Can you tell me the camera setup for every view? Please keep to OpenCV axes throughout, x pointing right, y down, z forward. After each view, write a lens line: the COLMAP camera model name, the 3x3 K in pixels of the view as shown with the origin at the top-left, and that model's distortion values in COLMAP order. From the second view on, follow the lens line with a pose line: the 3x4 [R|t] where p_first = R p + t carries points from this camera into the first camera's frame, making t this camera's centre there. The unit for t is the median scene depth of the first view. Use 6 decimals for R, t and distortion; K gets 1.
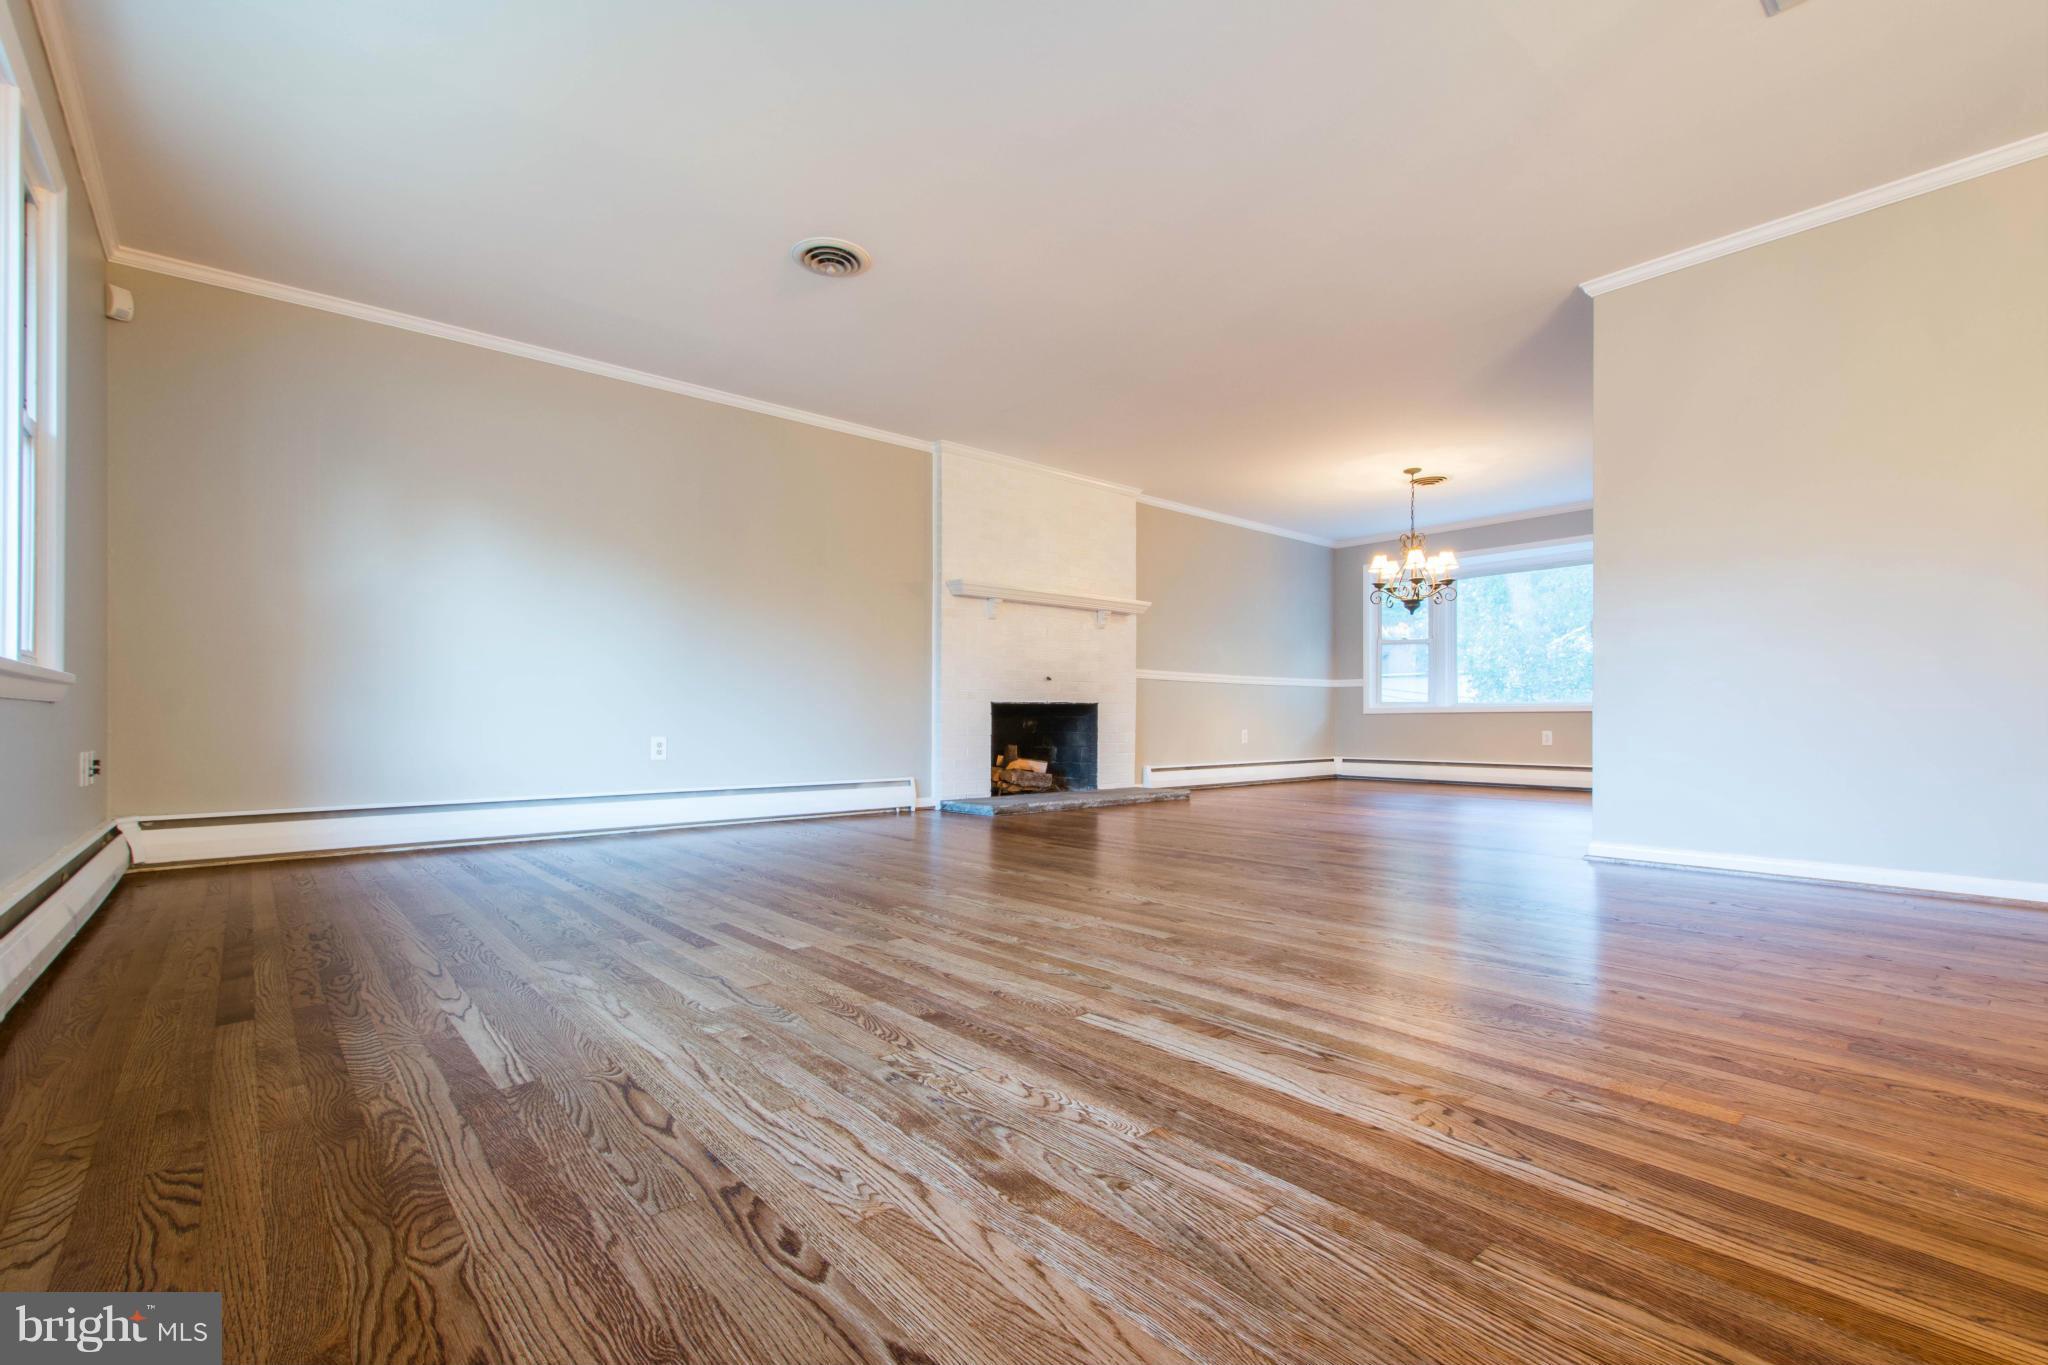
lens RADIAL K [[903.2, 0, 1017.6], [0, 903.2, 708.1], [0, 0, 1]] dist [0.015301, -0.000007]
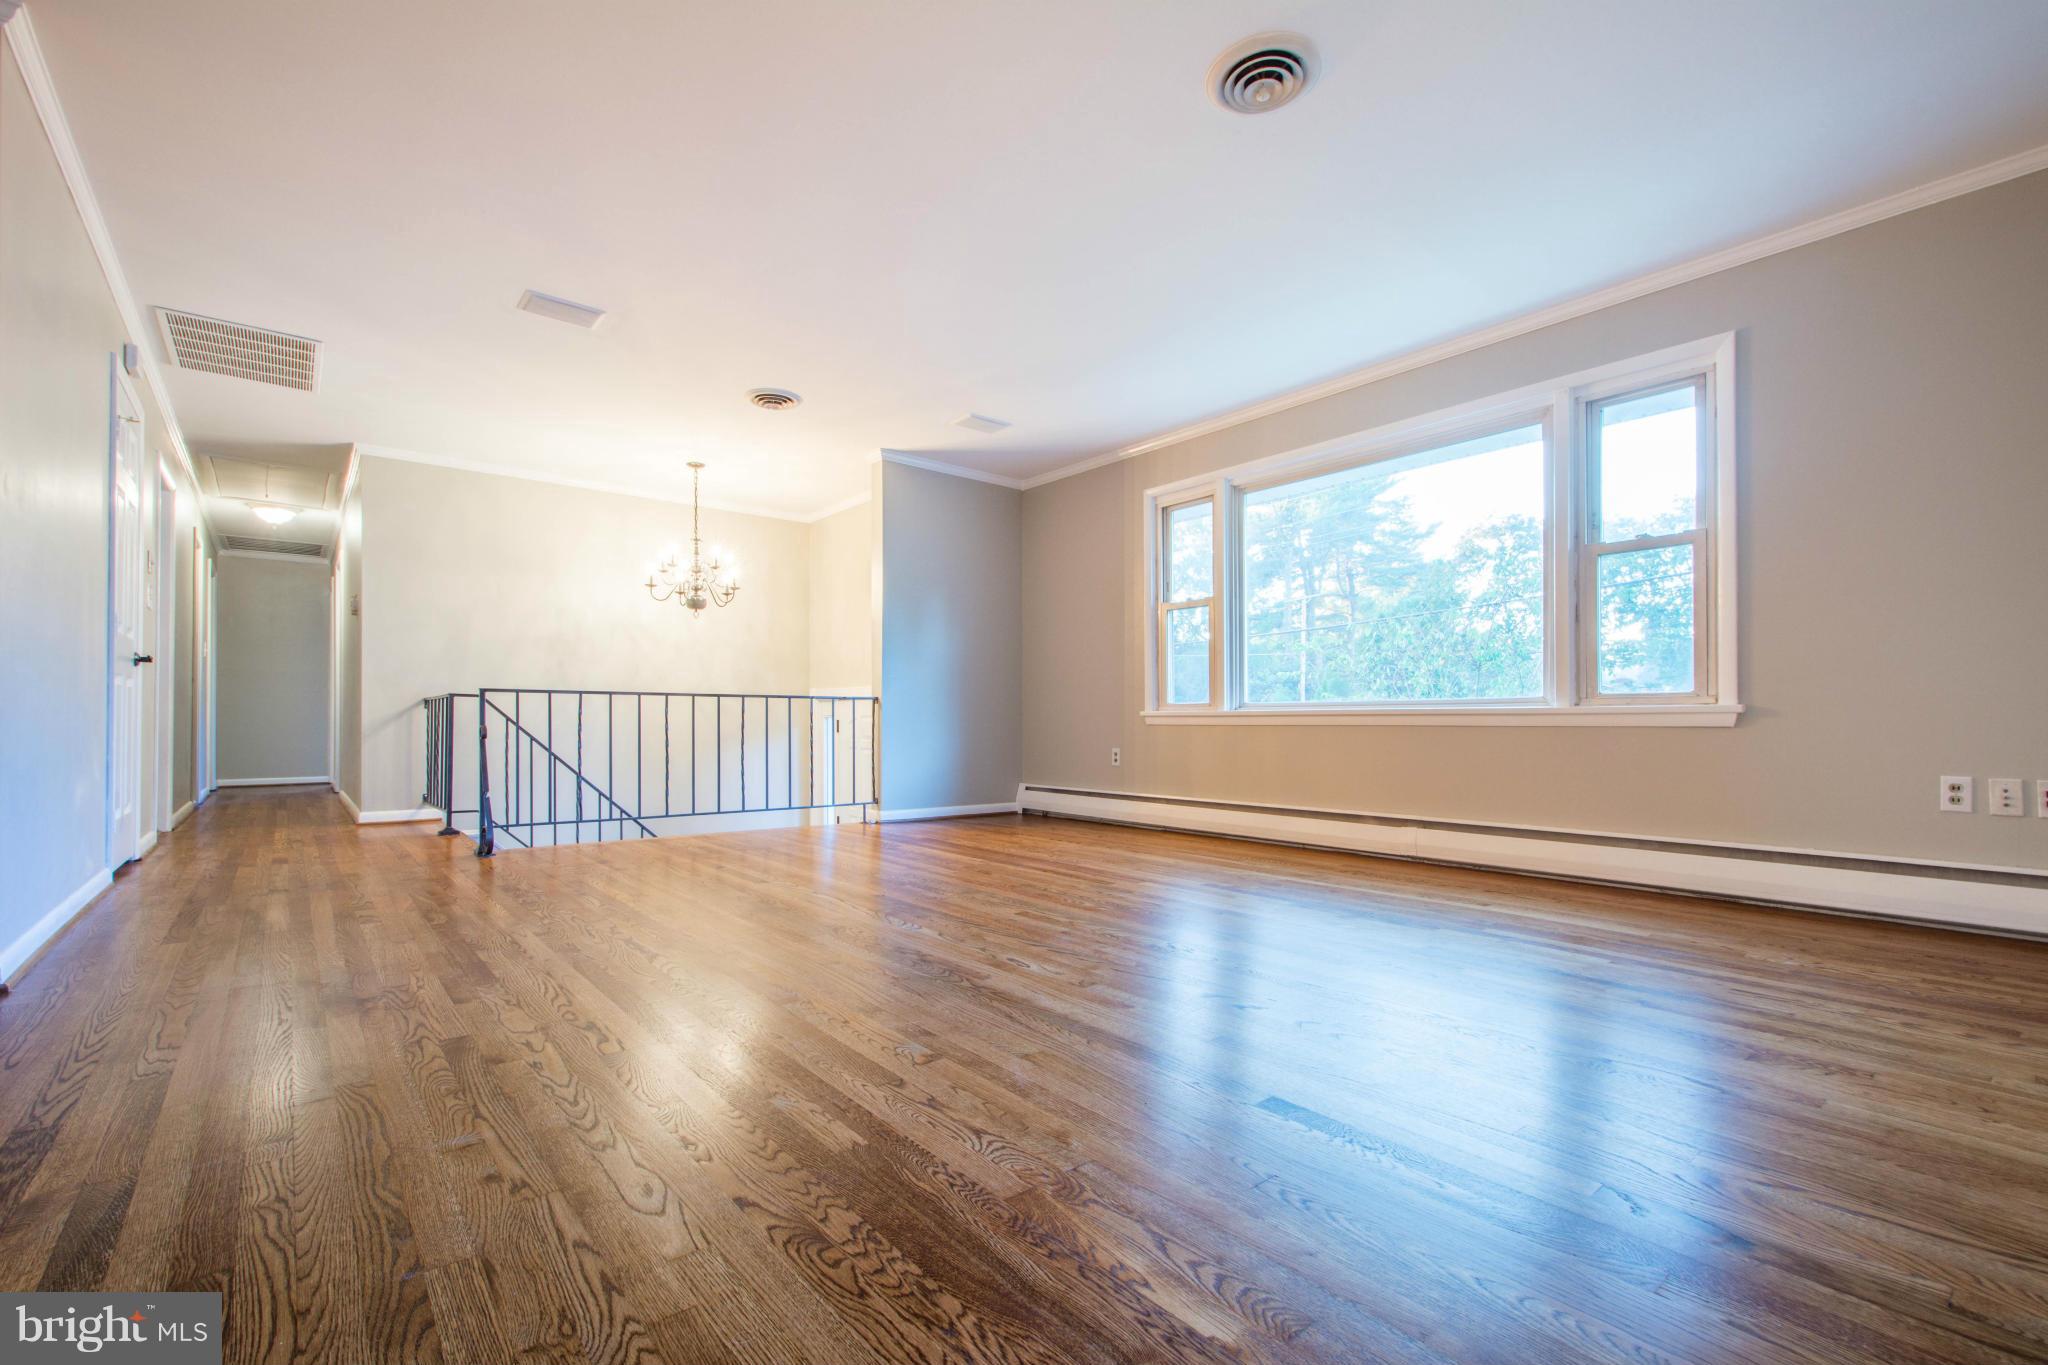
lens RADIAL K [[892.2, 0, 1017.0], [0, 892.2, 696.6], [0, 0, 1]] dist [0.007250, -0.000910]
pose [[-0.999807, -0.000193, 0.019666, -0.017308], [-0.000965, 0.999230, -0.039222, 0.001369], [-0.019643, -0.039233, -0.999037, 0.897249]]
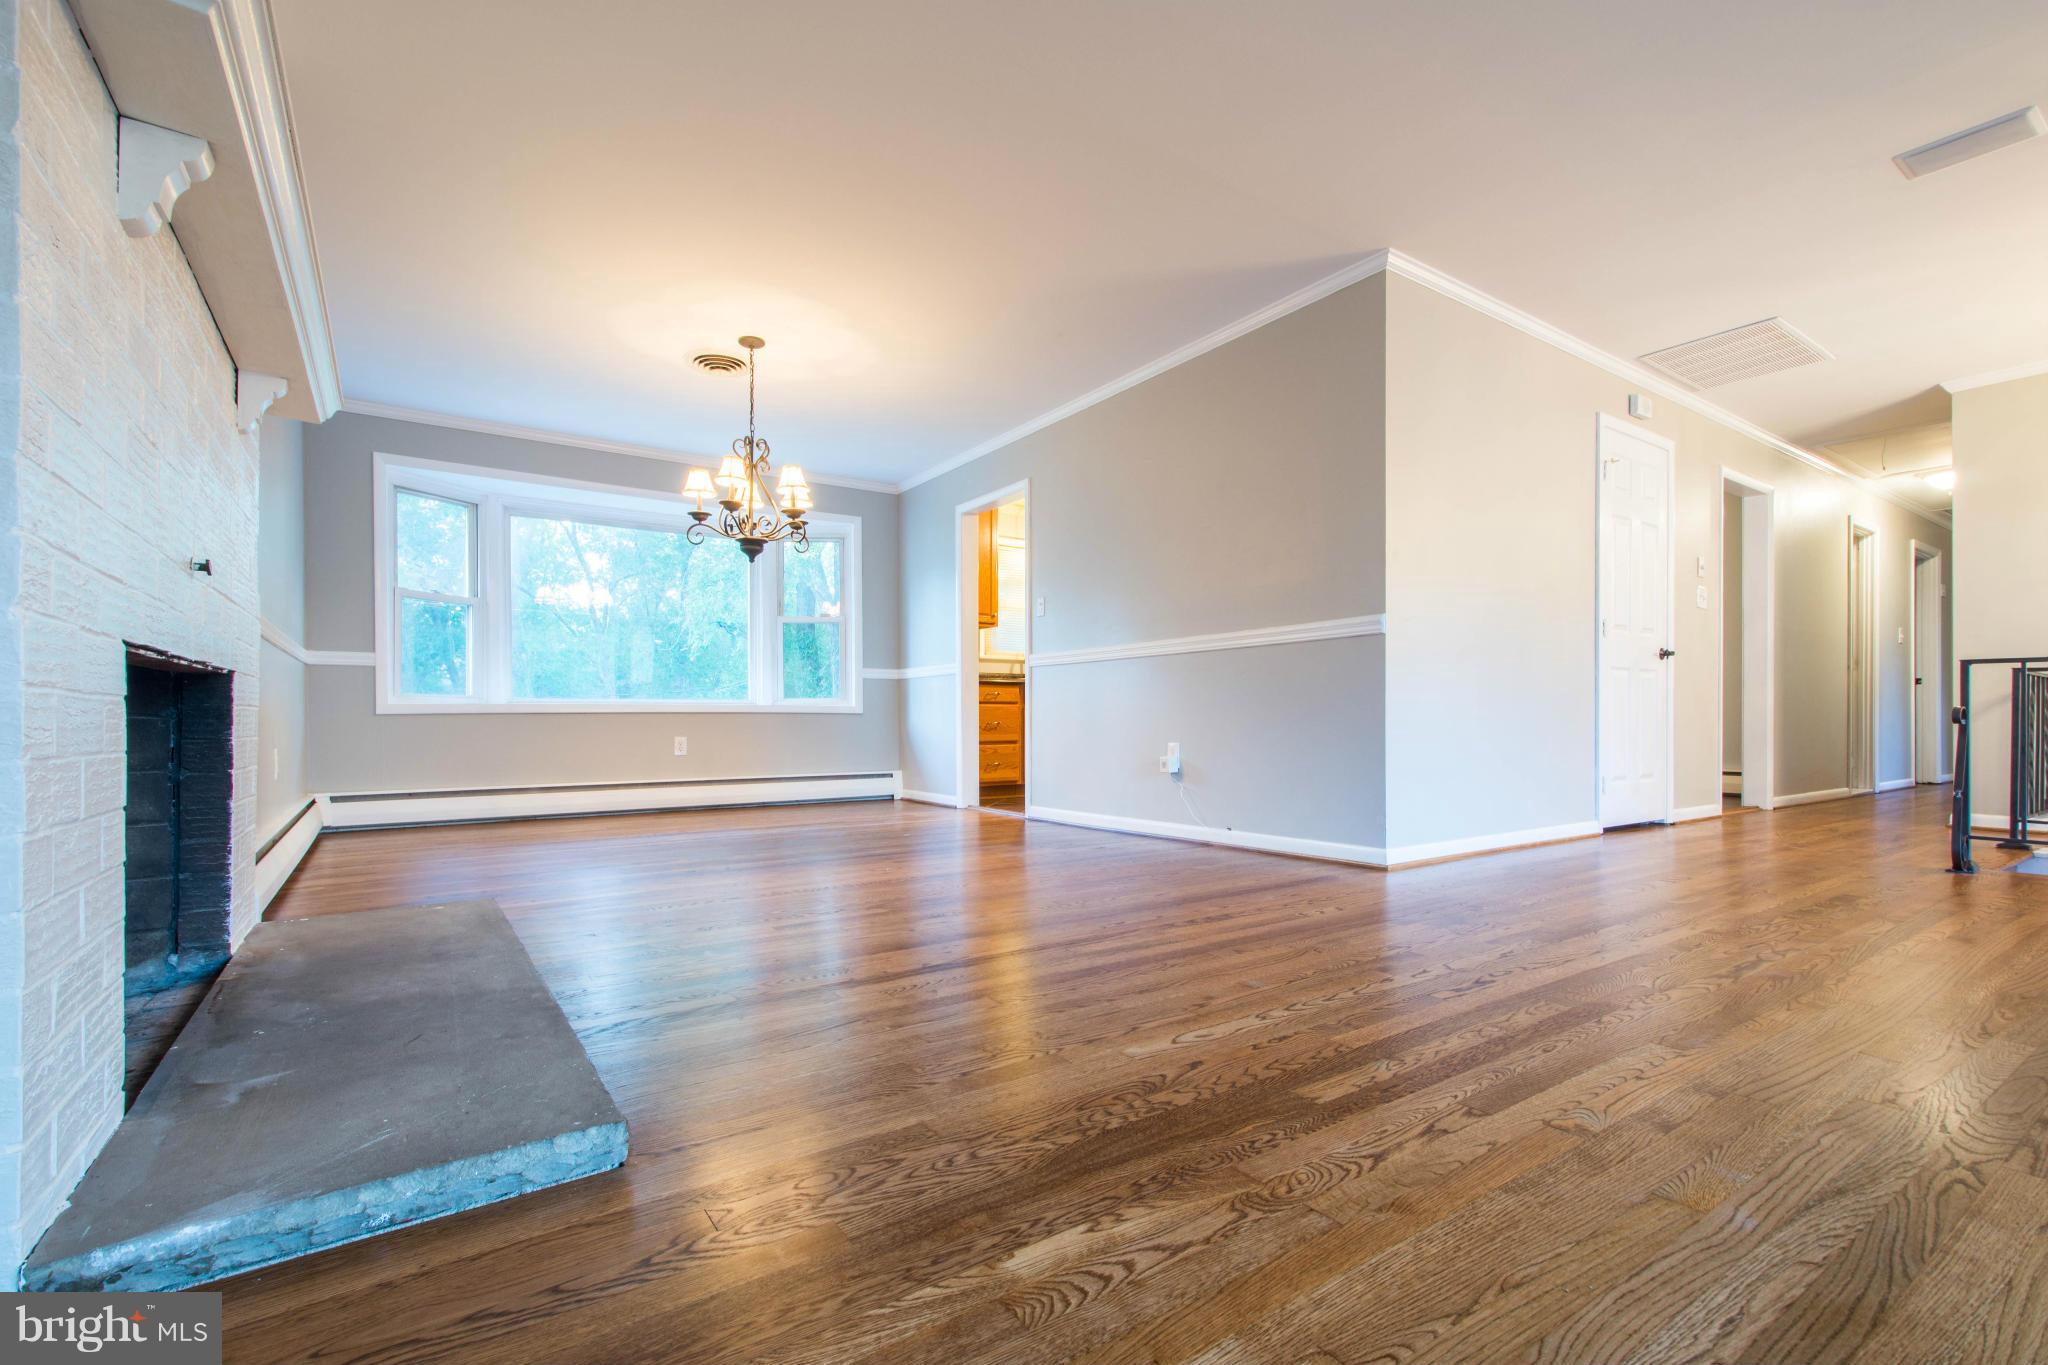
lens RADIAL K [[906.9, 0, 1013.9], [0, 906.9, 700.7], [0, 0, 1]] dist [0.005461, -0.000334]
pose [[0.110844, 0.018640, 0.993663, -0.199234], [-0.006453, 0.999817, -0.018036, 0.007527], [-0.993817, -0.004413, 0.110944, 0.733000]]
